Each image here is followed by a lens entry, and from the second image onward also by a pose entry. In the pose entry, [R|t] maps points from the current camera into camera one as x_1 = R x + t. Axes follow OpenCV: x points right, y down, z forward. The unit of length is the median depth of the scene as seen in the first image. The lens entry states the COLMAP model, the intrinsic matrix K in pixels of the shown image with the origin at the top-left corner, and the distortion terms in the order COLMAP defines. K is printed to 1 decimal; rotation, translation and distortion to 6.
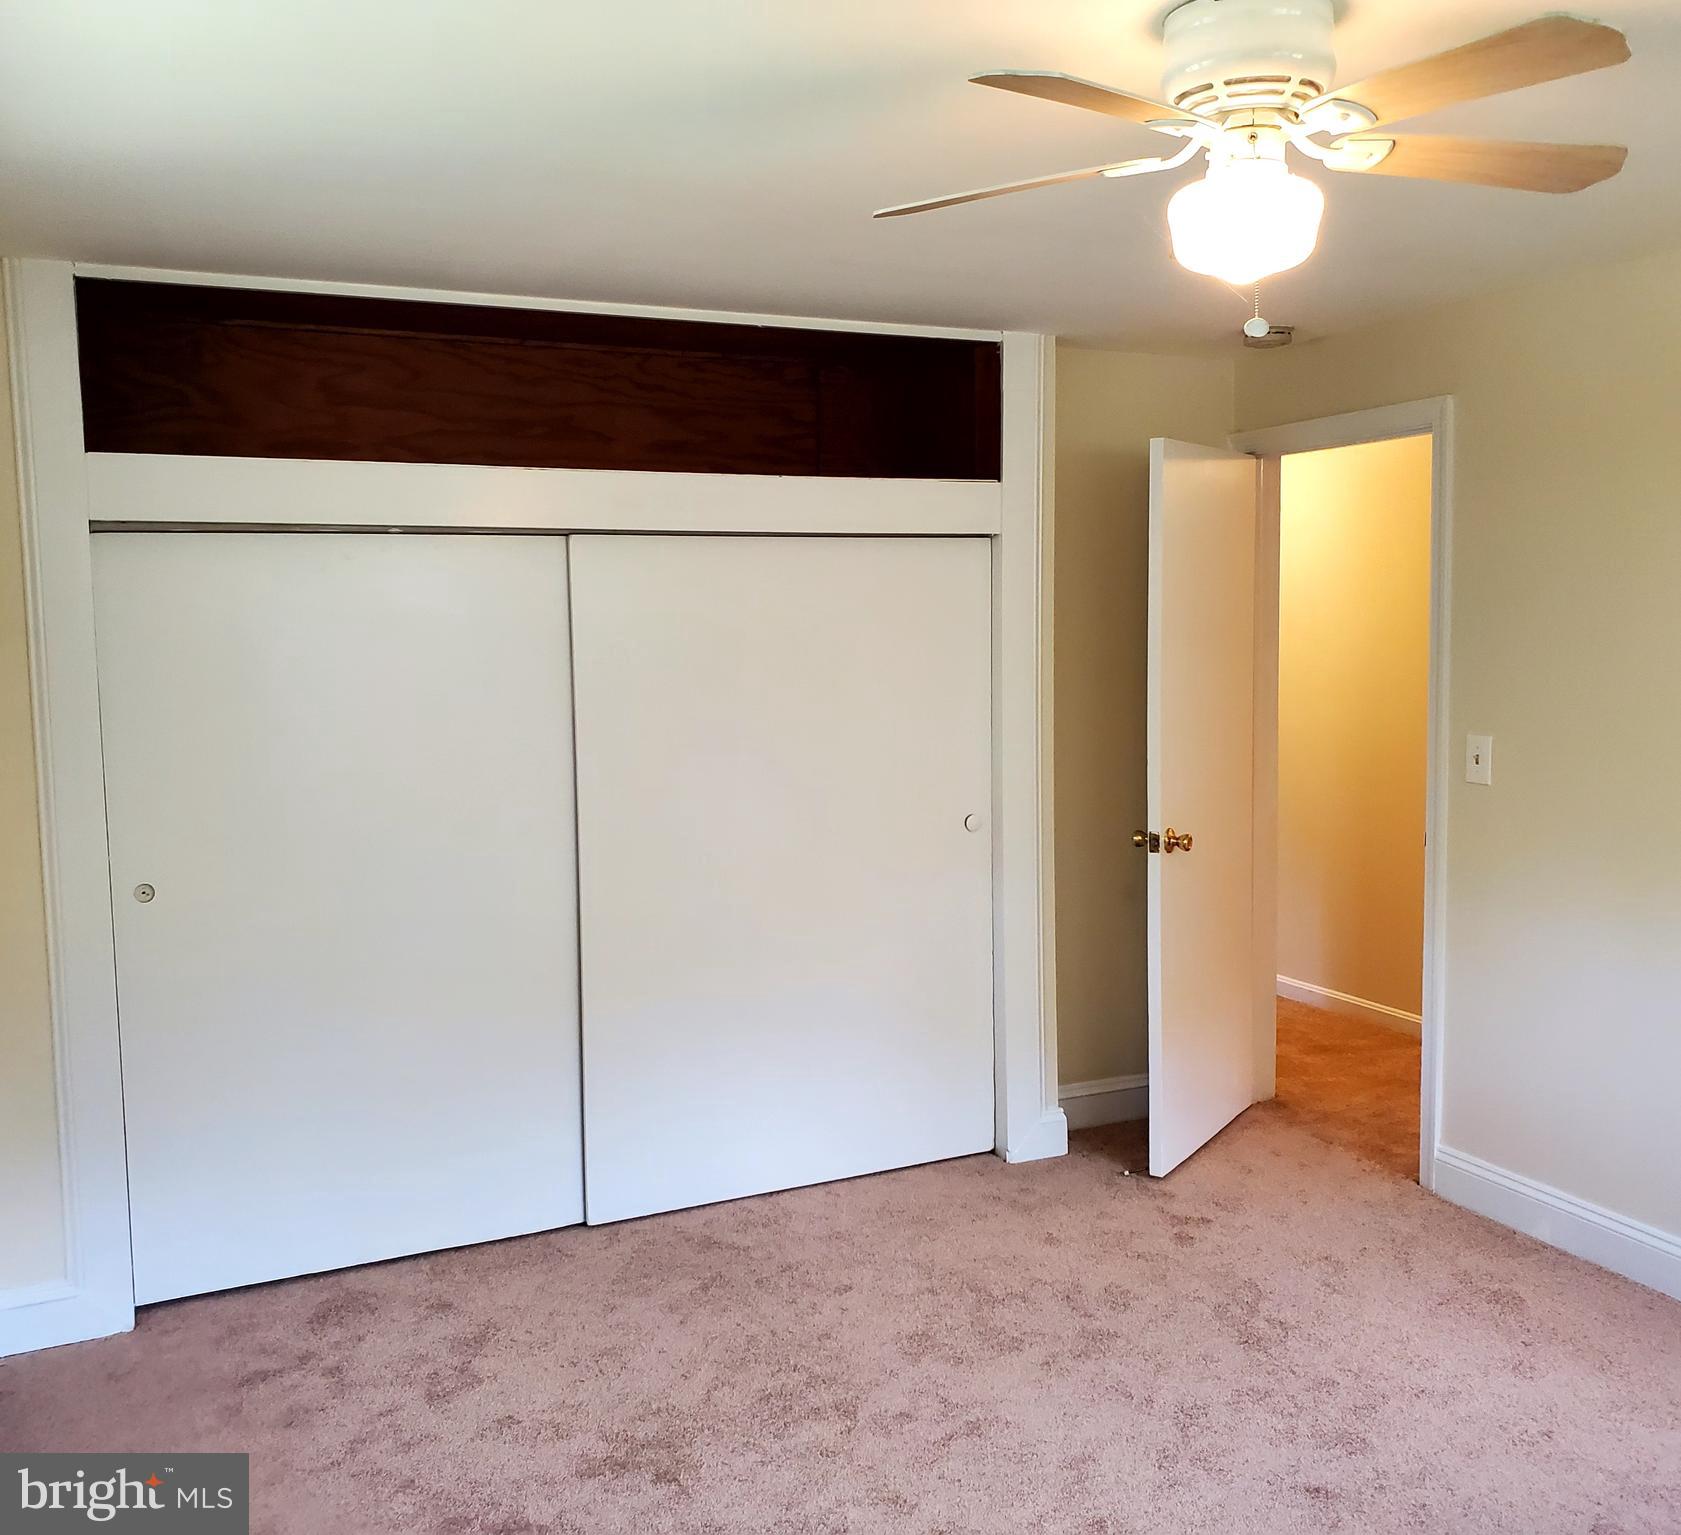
lens RADIAL K [[1556.5, 0, 840.5], [0, 1556.5, 767.5], [0, 0, 1]] dist [0.004945, -0.004247]
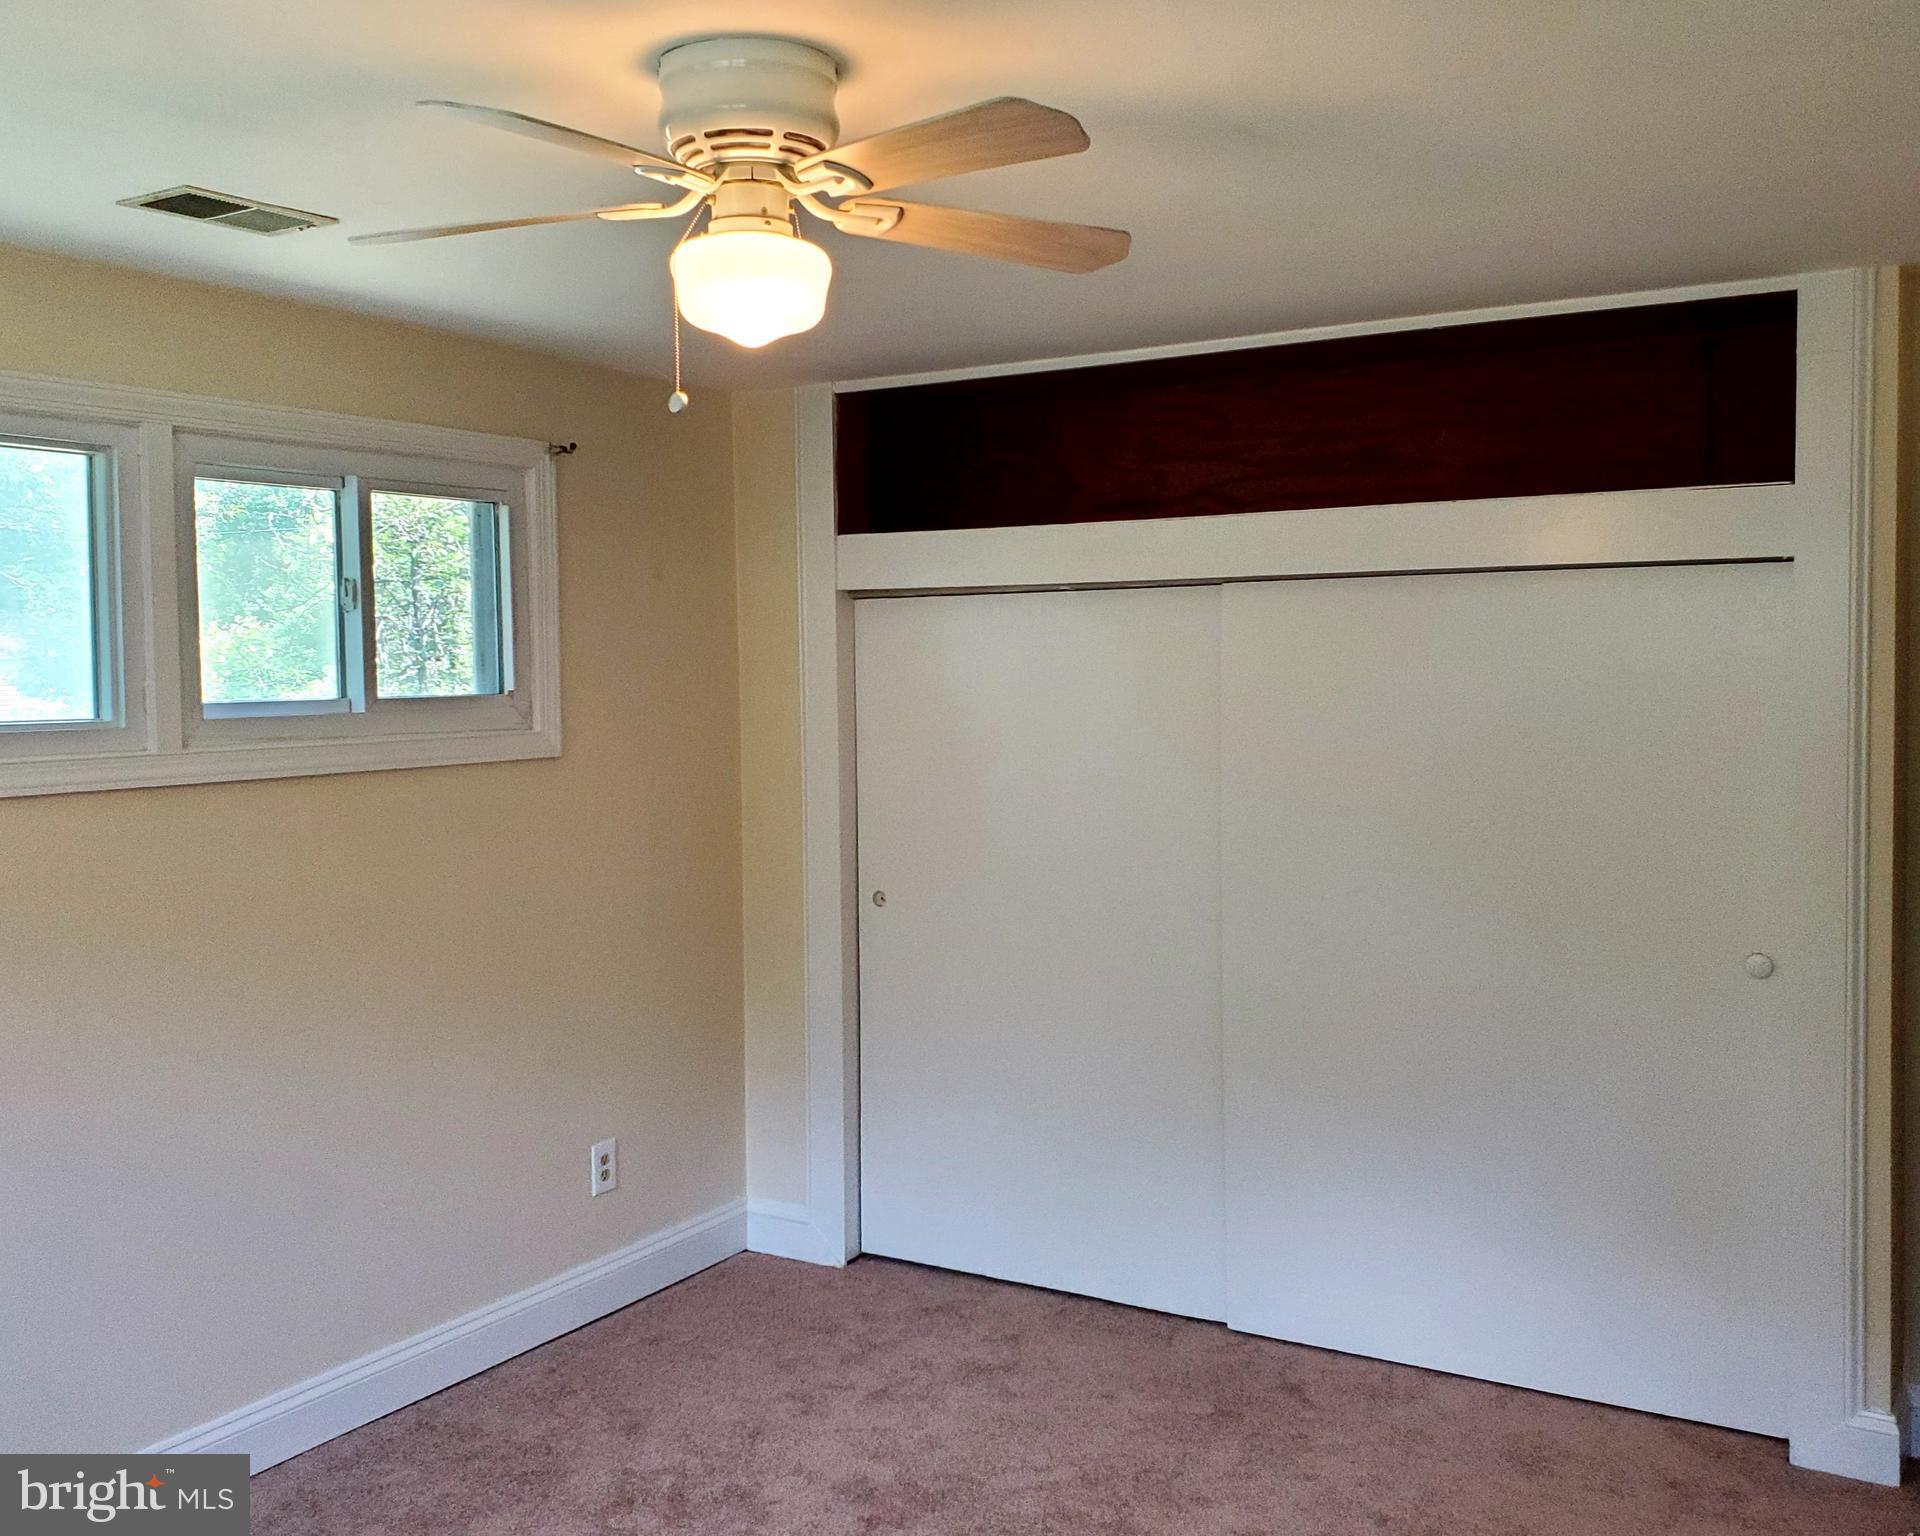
lens RADIAL K [[1775.0, 0, 961.2], [0, 1775.0, 730.6], [0, 0, 1]] dist [0.004572, 0.007606]
pose [[0.548540, 0.039722, -0.835180, 0.694947], [-0.076890, 0.997035, -0.003081, -0.048652], [0.832581, 0.065907, 0.549968, 0.298713]]
